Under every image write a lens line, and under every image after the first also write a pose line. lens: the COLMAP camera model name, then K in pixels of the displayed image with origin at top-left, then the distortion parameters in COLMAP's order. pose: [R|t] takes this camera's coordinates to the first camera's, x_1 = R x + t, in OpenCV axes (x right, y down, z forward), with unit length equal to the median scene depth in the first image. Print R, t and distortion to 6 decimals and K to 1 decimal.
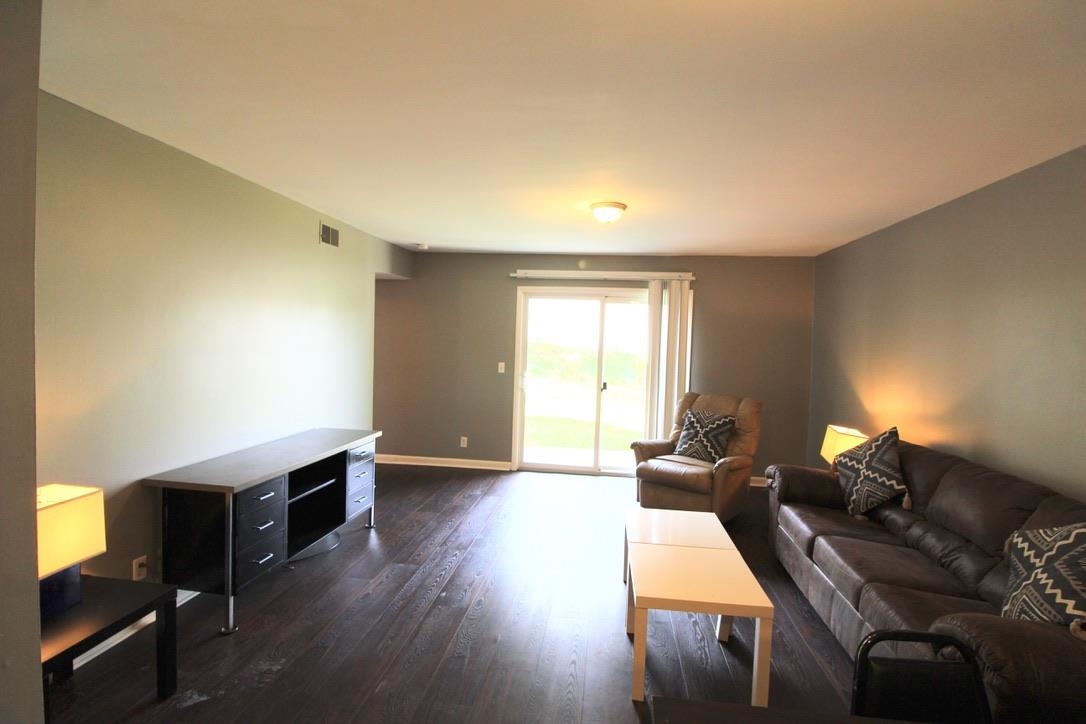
lens RADIAL K [[503.4, 0, 551.0], [0, 503.4, 356.6], [0, 0, 1]] dist [0.001716, -0.013965]
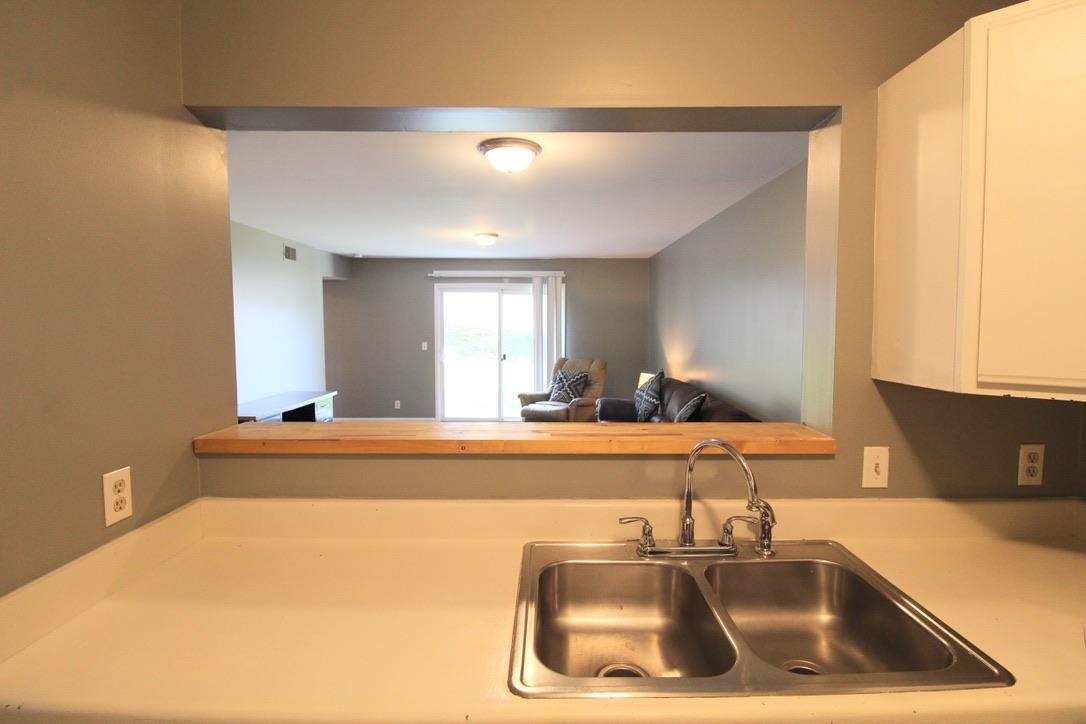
lens RADIAL K [[503.4, 0, 551.0], [0, 503.4, 356.6], [0, 0, 1]] dist [0.001716, -0.013965]
pose [[0.991540, -0.039653, 0.123595, 0.083029], [0.035558, 0.998749, 0.035167, 0.019144], [-0.124835, -0.030475, 0.991709, -0.435637]]
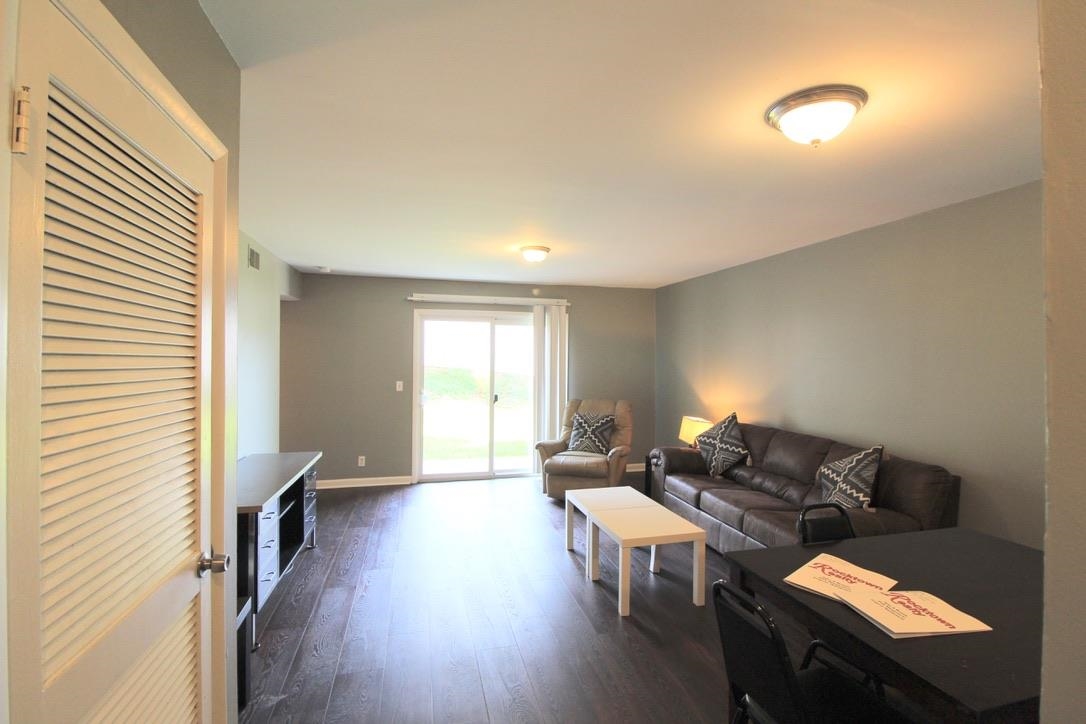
lens RADIAL K [[503.4, 0, 551.0], [0, 503.4, 356.6], [0, 0, 1]] dist [0.001716, -0.013965]
pose [[0.929273, -0.024261, 0.368596, -0.245300], [0.035656, 0.999073, -0.024134, -0.003597], [-0.367668, 0.035569, 0.929277, -0.117560]]
